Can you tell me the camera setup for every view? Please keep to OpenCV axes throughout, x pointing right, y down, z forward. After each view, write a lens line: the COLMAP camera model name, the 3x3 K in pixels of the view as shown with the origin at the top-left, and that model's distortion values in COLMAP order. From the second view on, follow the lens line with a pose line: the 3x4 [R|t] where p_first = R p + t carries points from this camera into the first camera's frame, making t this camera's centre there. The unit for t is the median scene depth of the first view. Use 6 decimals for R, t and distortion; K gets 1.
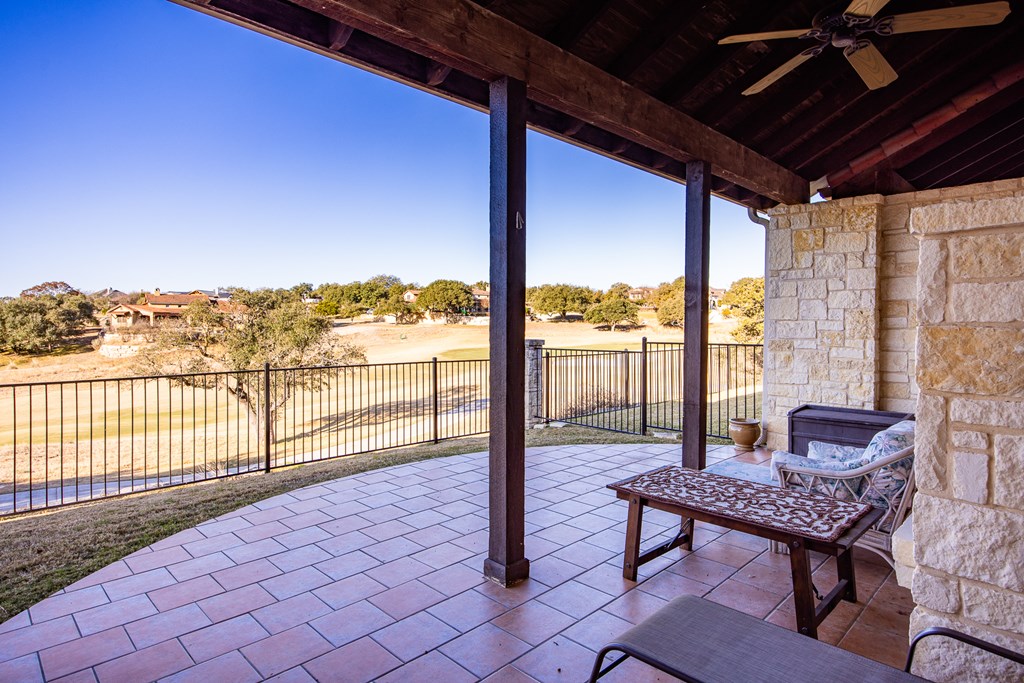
lens RADIAL K [[556.8, 0, 512.0], [0, 556.8, 341.5], [0, 0, 1]] dist [-0.002993, -0.000406]
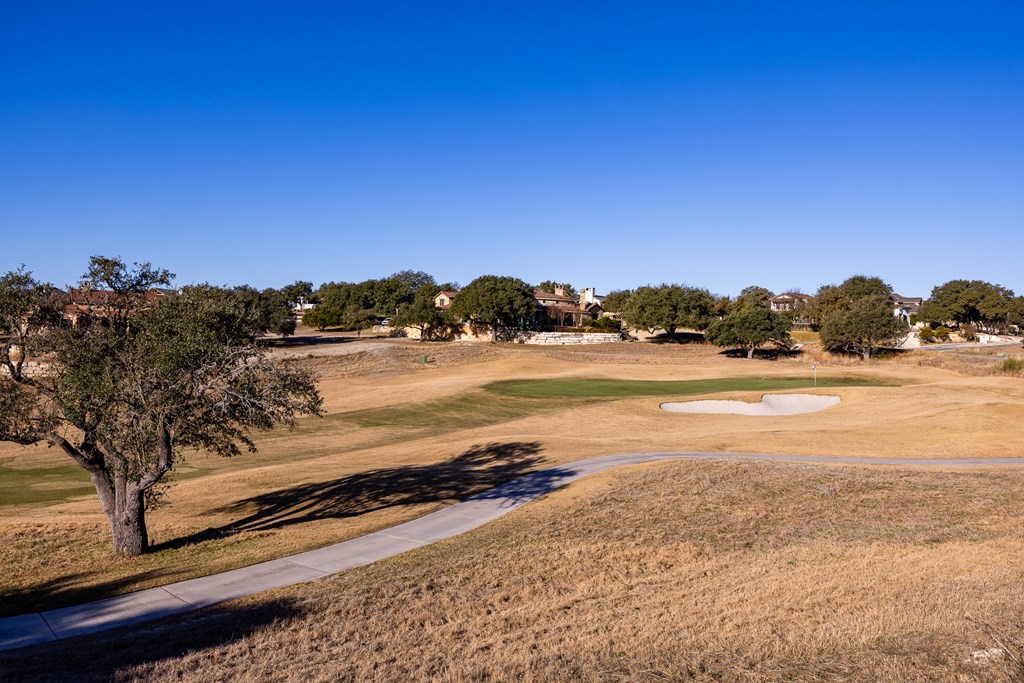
lens RADIAL K [[556.8, 0, 512.0], [0, 556.8, 341.5], [0, 0, 1]] dist [-0.002993, -0.000406]
pose [[0.992279, 0.018596, -0.122620, -0.014548], [-0.024997, 0.998392, -0.050876, 0.001840], [0.121477, 0.053548, 0.991149, 0.332290]]
